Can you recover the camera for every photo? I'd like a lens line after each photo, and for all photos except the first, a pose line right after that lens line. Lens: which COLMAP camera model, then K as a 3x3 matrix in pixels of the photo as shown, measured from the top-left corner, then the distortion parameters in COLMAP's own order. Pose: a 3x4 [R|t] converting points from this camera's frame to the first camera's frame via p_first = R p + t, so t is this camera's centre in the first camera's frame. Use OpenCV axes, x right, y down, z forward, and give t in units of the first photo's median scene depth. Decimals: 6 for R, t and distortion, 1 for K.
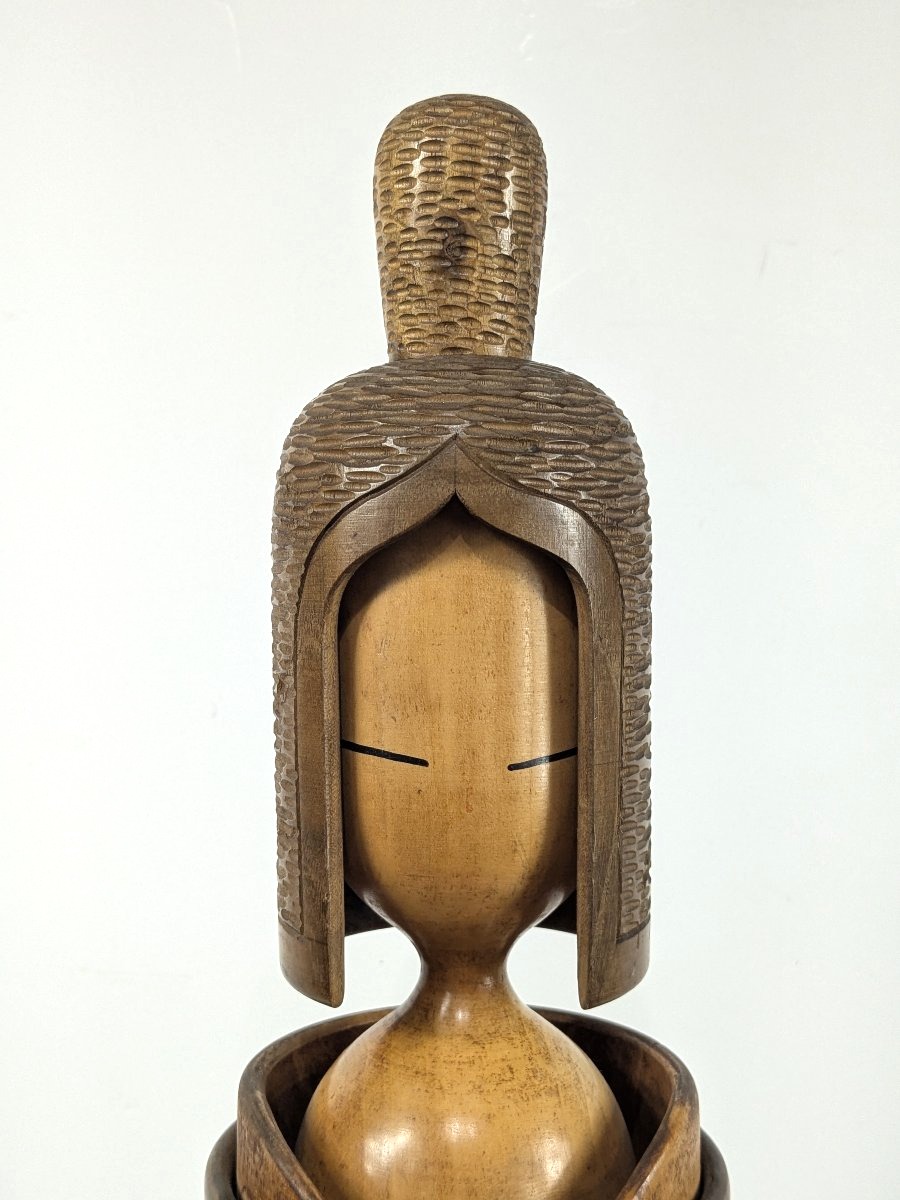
lens RADIAL K [[1478.0, 0, 426.8], [0, 1478.0, 608.5], [0, 0, 1]] dist [0.154474, -0.587741]
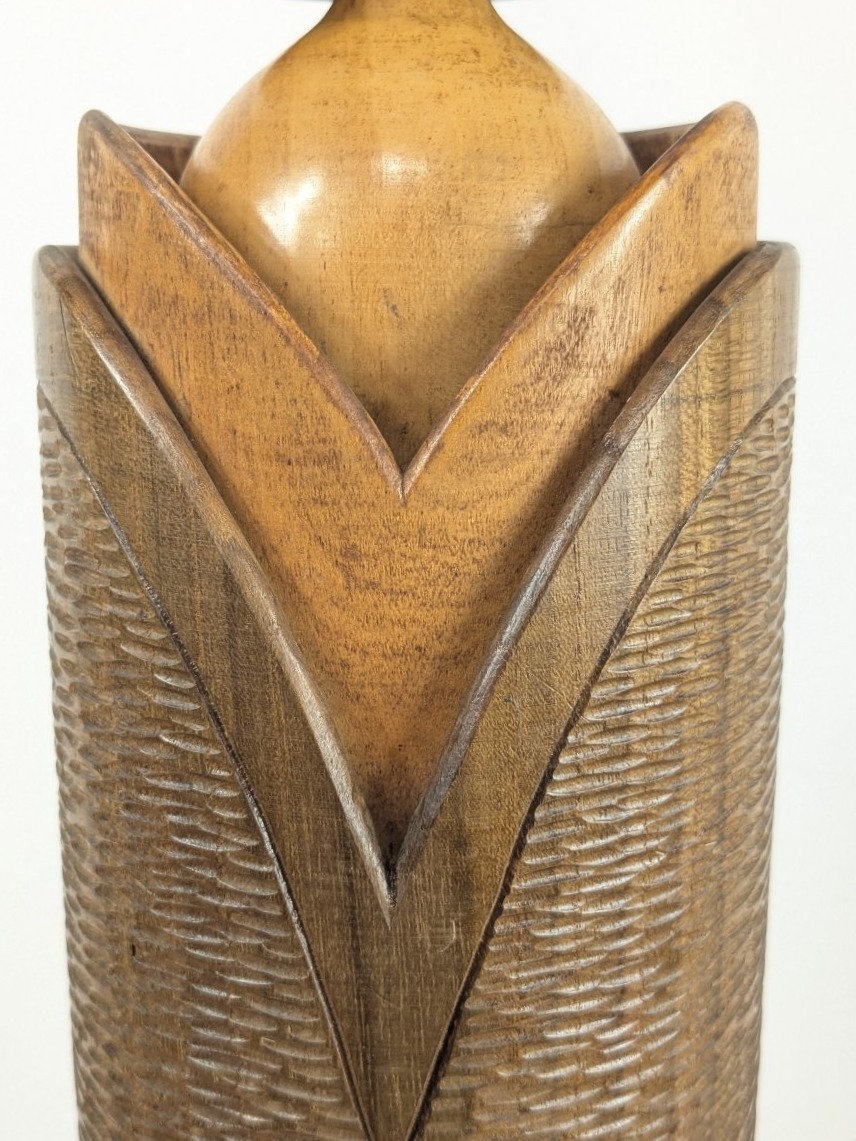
lens RADIAL K [[1435.9, 0, 405.7], [0, 1435.9, 567.7], [0, 0, 1]] dist [0.183161, -0.708259]
pose [[0.999406, 0.011021, -0.032662, 0.049453], [-0.005706, 0.987331, 0.158569, 0.438718], [0.033996, -0.158288, 0.986808, 0.334647]]
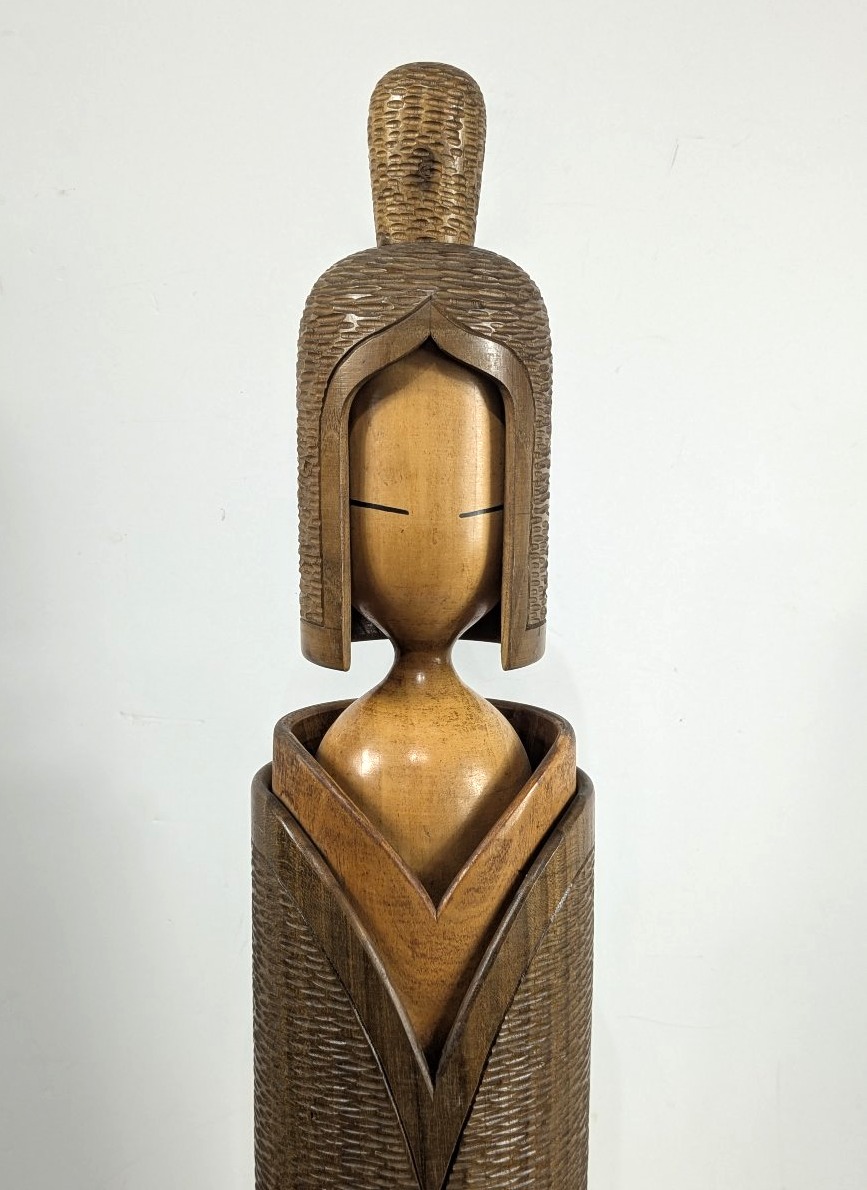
lens RADIAL K [[1435.3, 0, 409.6], [0, 1435.3, 594.3], [0, 0, 1]] dist [0.122481, -0.401736]
pose [[0.997127, 0.001716, 0.075729, -0.107119], [-0.008031, 0.996503, 0.083165, 0.062362], [-0.075321, -0.083534, 0.993654, -0.477992]]
